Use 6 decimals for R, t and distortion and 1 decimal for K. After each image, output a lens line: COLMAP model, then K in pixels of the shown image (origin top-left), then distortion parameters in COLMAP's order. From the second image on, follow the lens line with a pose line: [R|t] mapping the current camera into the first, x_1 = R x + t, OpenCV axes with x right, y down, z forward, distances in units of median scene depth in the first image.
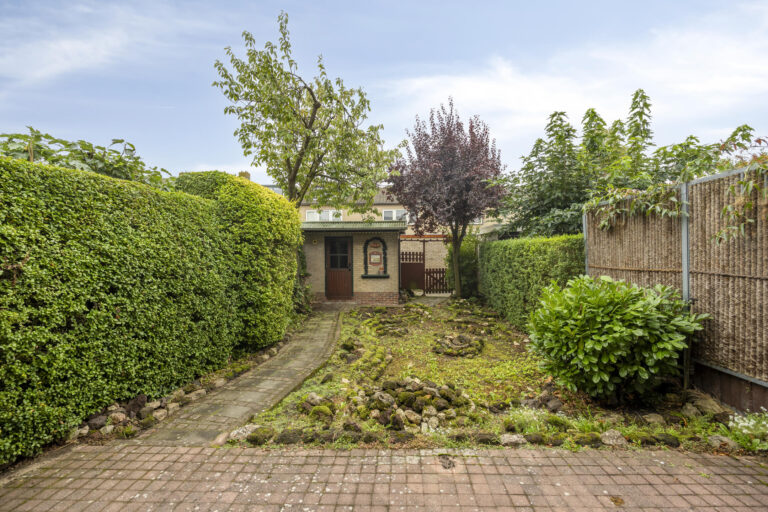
lens RADIAL K [[340.6, 0, 386.8], [0, 340.6, 253.6], [0, 0, 1]] dist [-0.012738, -0.000379]
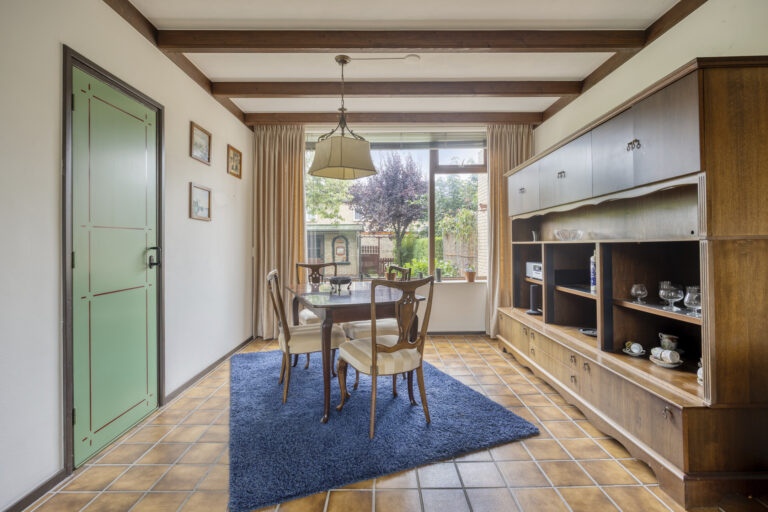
lens RADIAL K [[371.0, 0, 378.7], [0, 371.0, 244.0], [0, 0, 1]] dist [-0.003738, 0.001297]
pose [[0.999177, -0.003922, 0.040378, 0.063779], [0.004135, 0.999978, -0.005203, -0.004325], [-0.040356, 0.005365, 0.999171, -0.548176]]
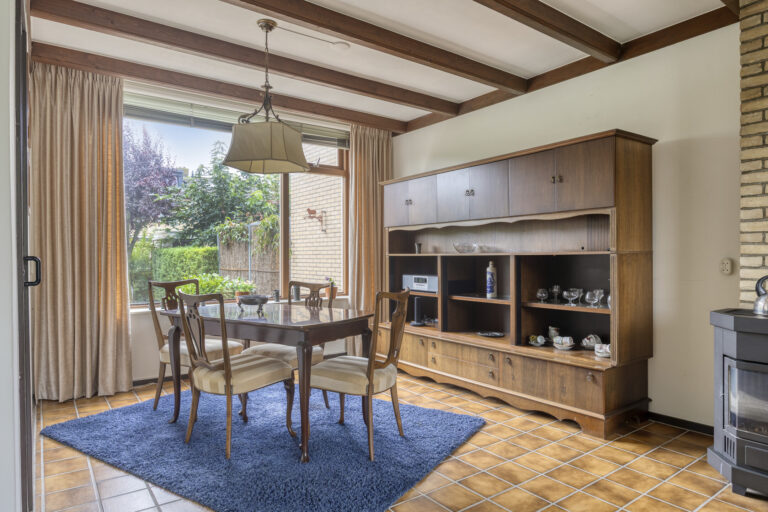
lens RADIAL K [[480.9, 0, 385.8], [0, 480.9, 266.1], [0, 0, 1]] dist [-0.006924, 0.002969]
pose [[0.781922, -0.009911, 0.623298, -0.074893], [0.000121, 0.999876, 0.015746, -0.003442], [-0.623376, -0.012237, 0.781826, -0.542349]]
